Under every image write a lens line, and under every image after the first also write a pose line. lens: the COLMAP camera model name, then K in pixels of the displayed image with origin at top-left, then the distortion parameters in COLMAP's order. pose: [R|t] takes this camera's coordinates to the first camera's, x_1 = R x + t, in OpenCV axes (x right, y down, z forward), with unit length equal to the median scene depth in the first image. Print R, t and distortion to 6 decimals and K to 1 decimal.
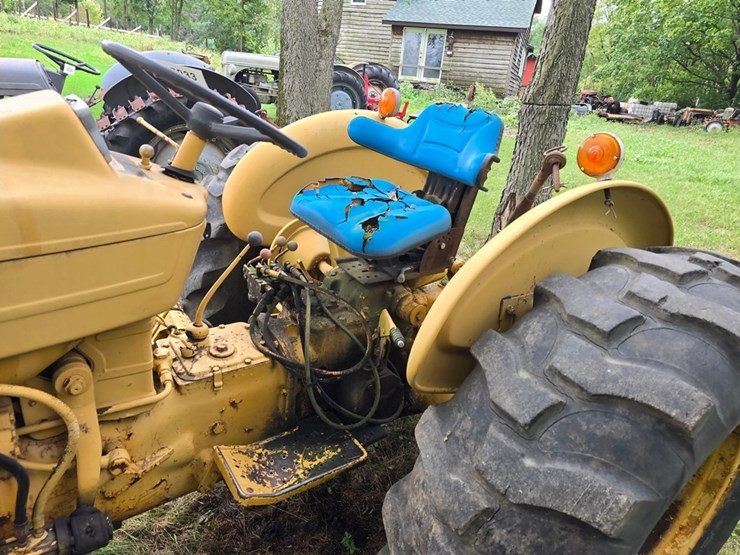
lens RADIAL K [[497.6, 0, 357.7], [0, 497.6, 272.0], [0, 0, 1]] dist [0.050750, -0.032560]
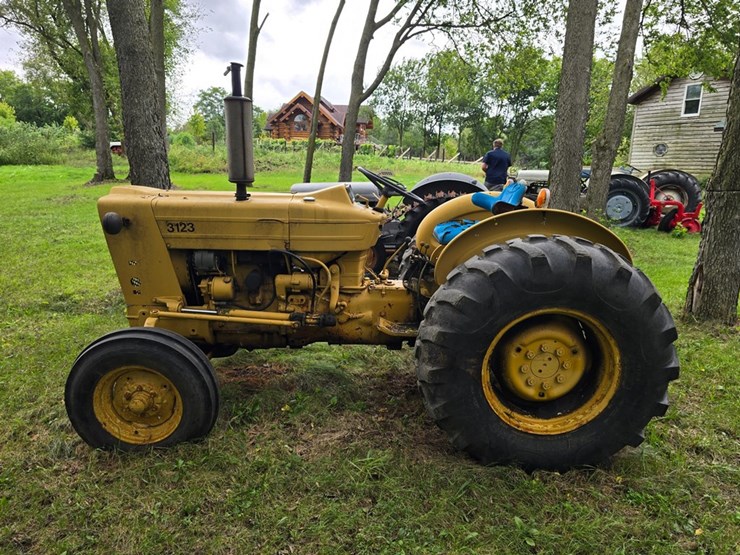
lens RADIAL K [[481.7, 0, 375.2], [0, 481.7, 283.9], [0, 0, 1]] dist [0.038090, -0.029358]
pose [[0.829368, 0.058509, -0.555631, 0.054757], [-0.162131, 0.976911, -0.139136, 0.027932], [0.534661, 0.205480, 0.819705, -0.053899]]
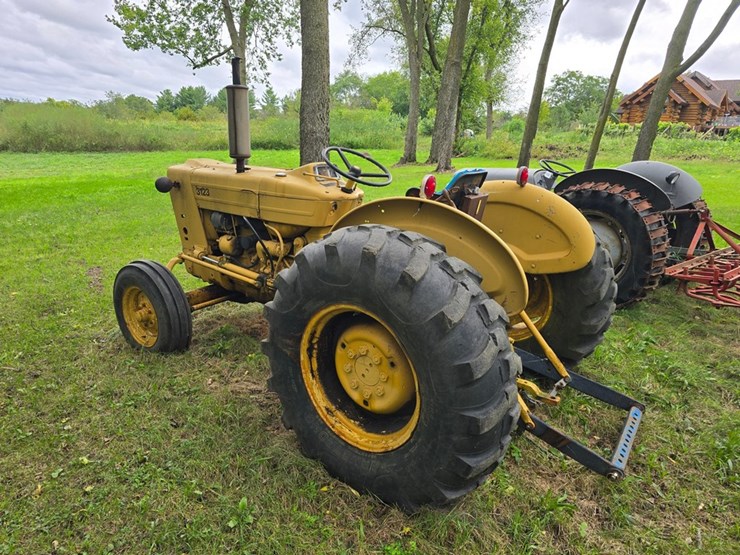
lens RADIAL K [[481.7, 0, 375.2], [0, 481.7, 283.9], [0, 0, 1]] dist [0.038090, -0.029358]
pose [[0.315837, 0.187419, -0.930119, 0.110426], [-0.371290, 0.926536, 0.060620, 0.003497], [0.873150, 0.326198, 0.362221, 0.015542]]
